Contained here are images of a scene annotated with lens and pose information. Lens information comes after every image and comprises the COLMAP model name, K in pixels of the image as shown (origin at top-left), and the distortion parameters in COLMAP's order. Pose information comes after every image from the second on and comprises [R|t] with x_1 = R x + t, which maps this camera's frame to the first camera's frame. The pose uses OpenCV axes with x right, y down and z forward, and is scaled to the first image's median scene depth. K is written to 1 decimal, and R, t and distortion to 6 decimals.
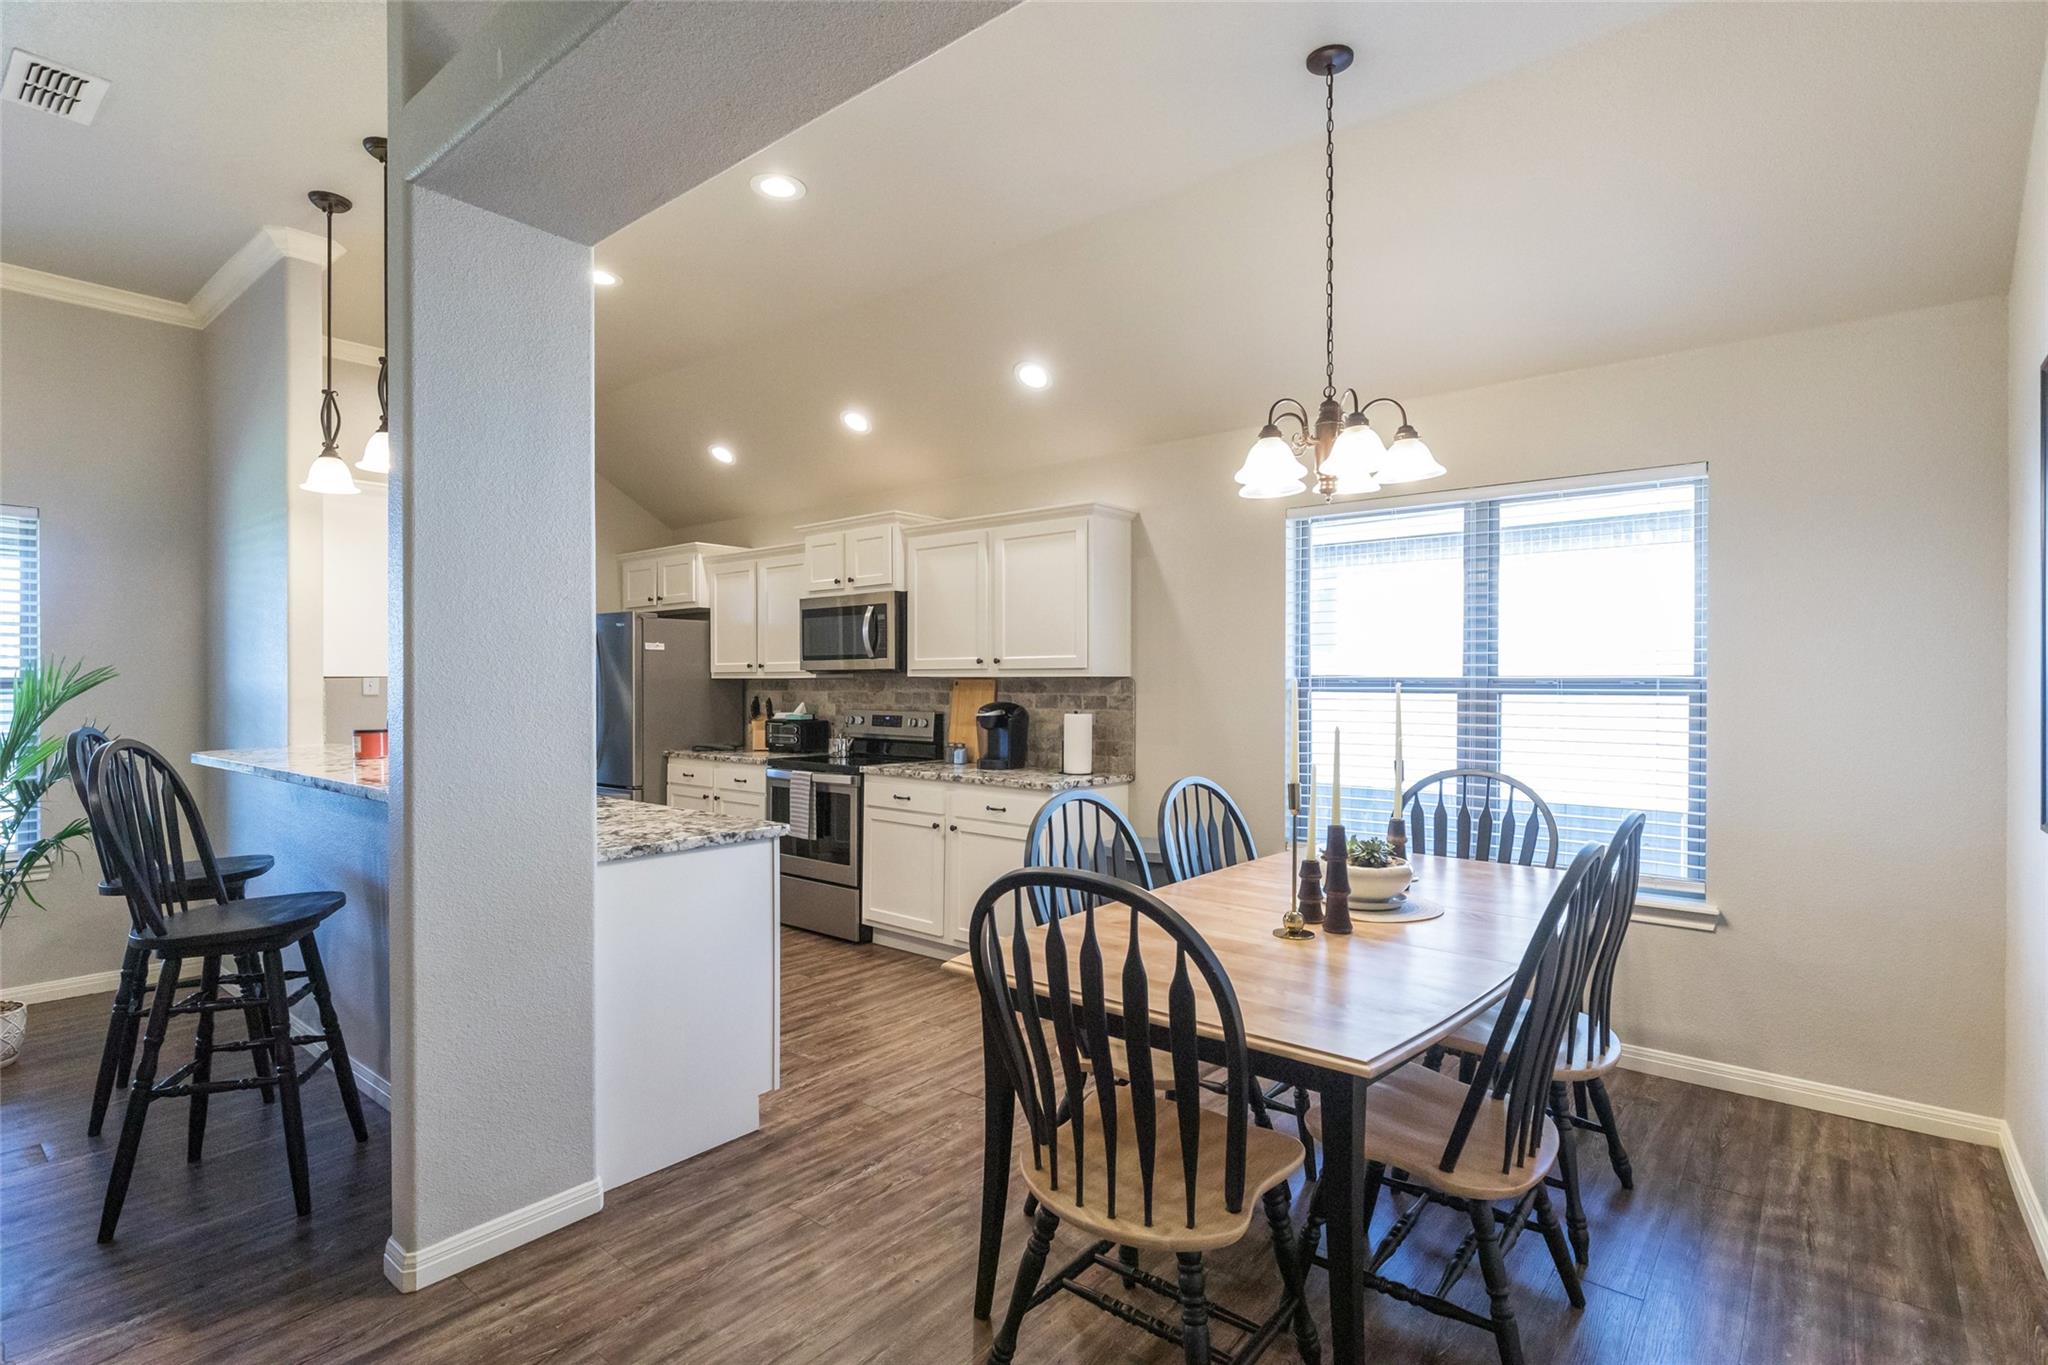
lens RADIAL K [[989.8, 0, 1017.5], [0, 989.8, 676.9], [0, 0, 1]] dist [0.003094, 0.000349]
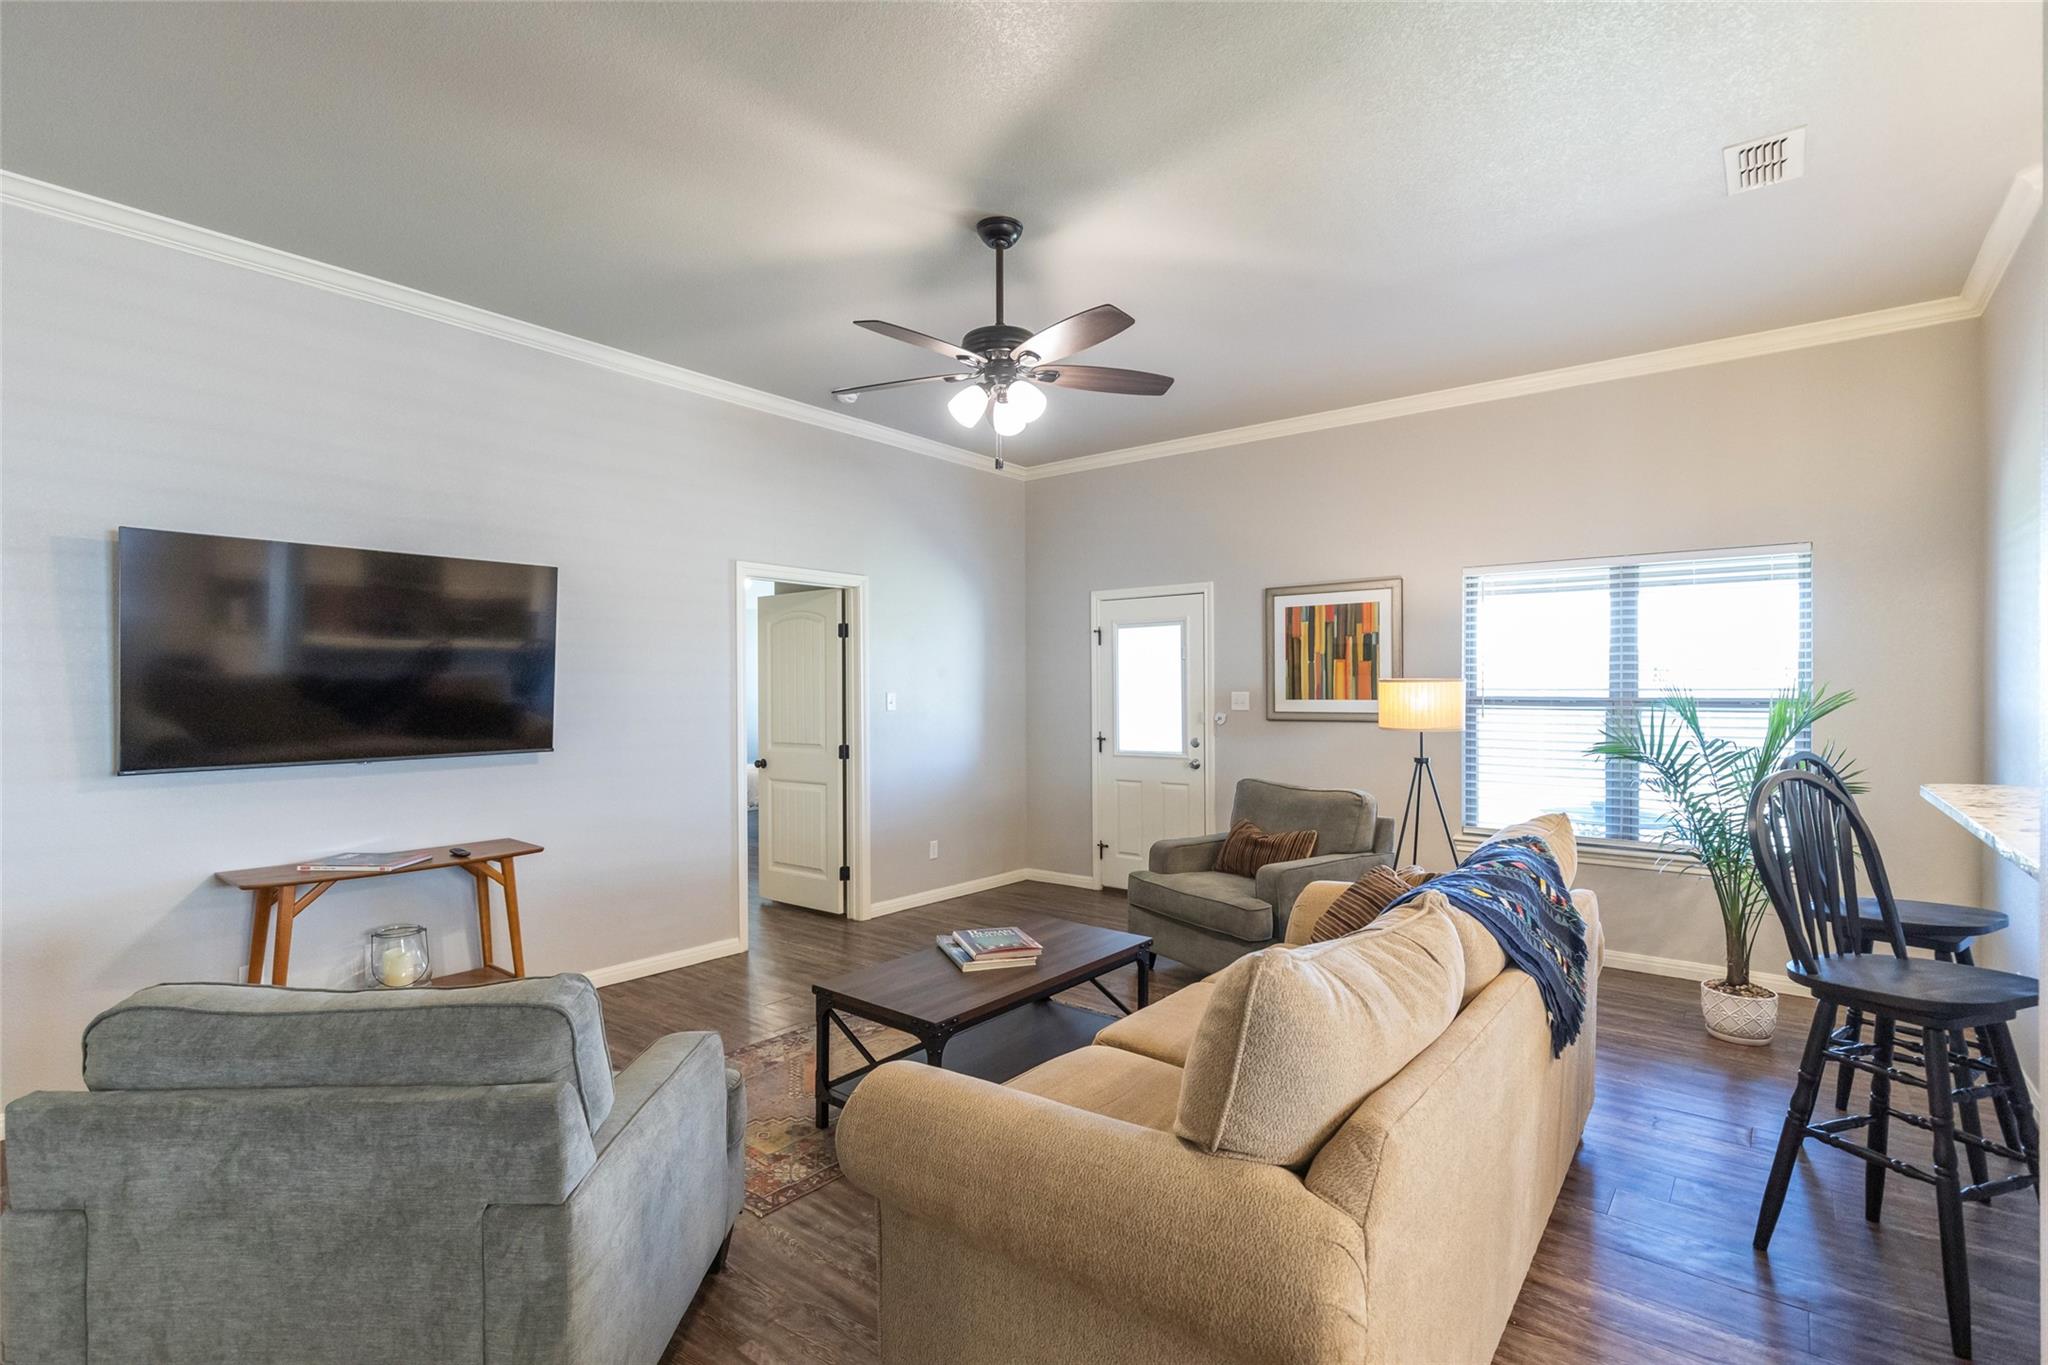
lens RADIAL K [[948.1, 0, 1021.9], [0, 948.1, 686.6], [0, 0, 1]] dist [-0.002204, -0.000820]
pose [[0.013702, -0.001950, -0.999904, 0.024756], [0.003879, 0.999991, -0.001897, -0.009069], [0.999899, -0.003853, 0.013710, 0.083084]]
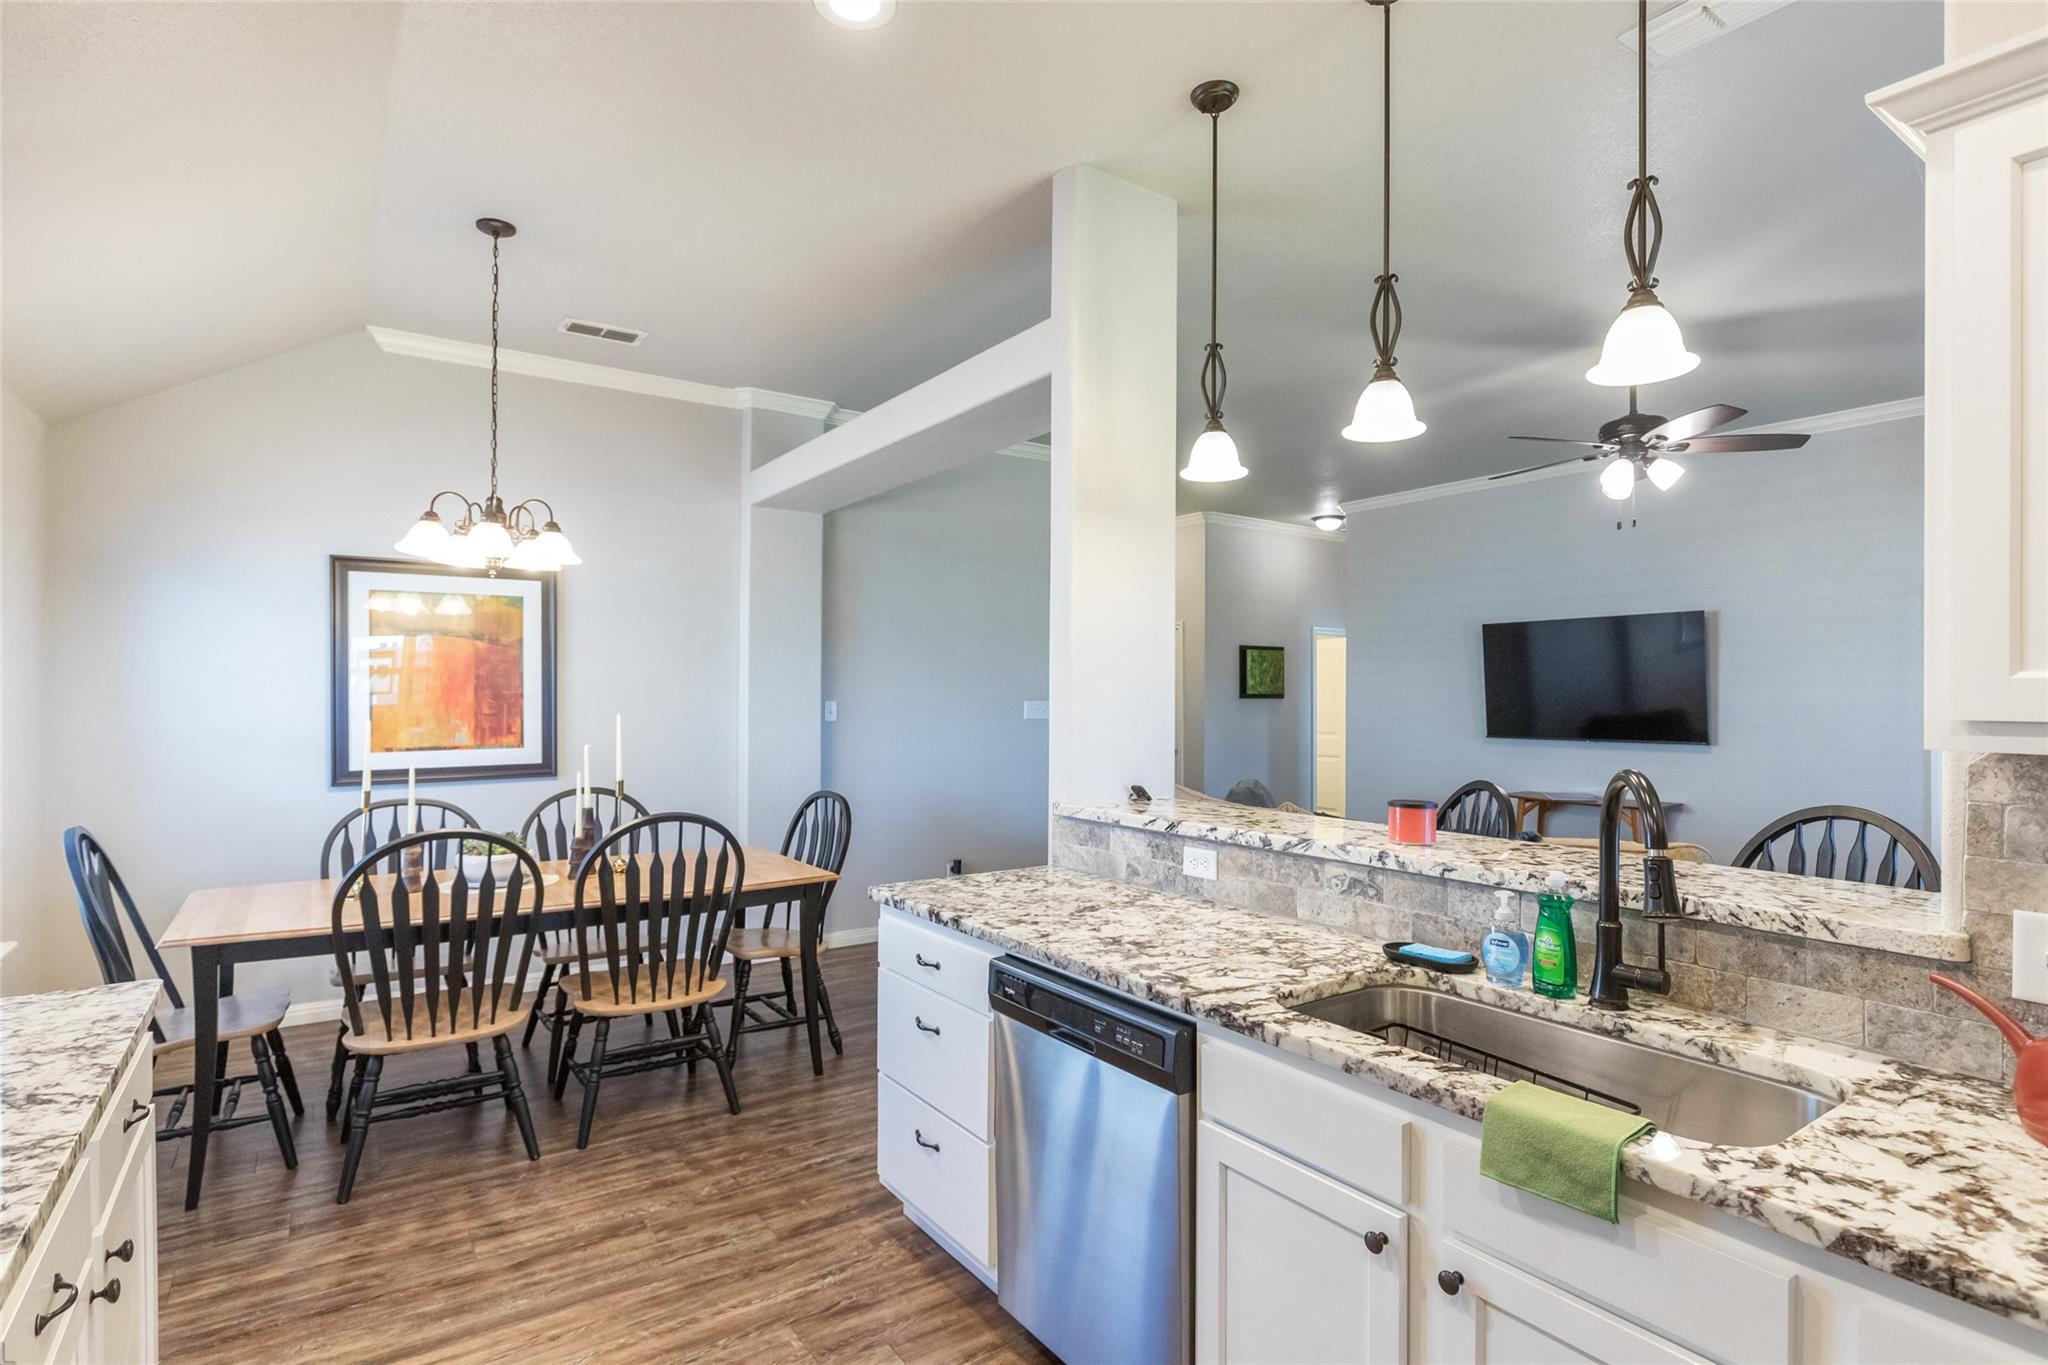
lens RADIAL K [[1025.0, 0, 1025.1], [0, 1025.0, 696.5], [0, 0, 1]] dist [-0.004137, 0.001435]
pose [[-0.962386, 0.001374, 0.271684, -0.352581], [0.000184, 0.999990, -0.004407, -0.009668], [-0.271687, -0.004191, -0.962376, 1.059304]]
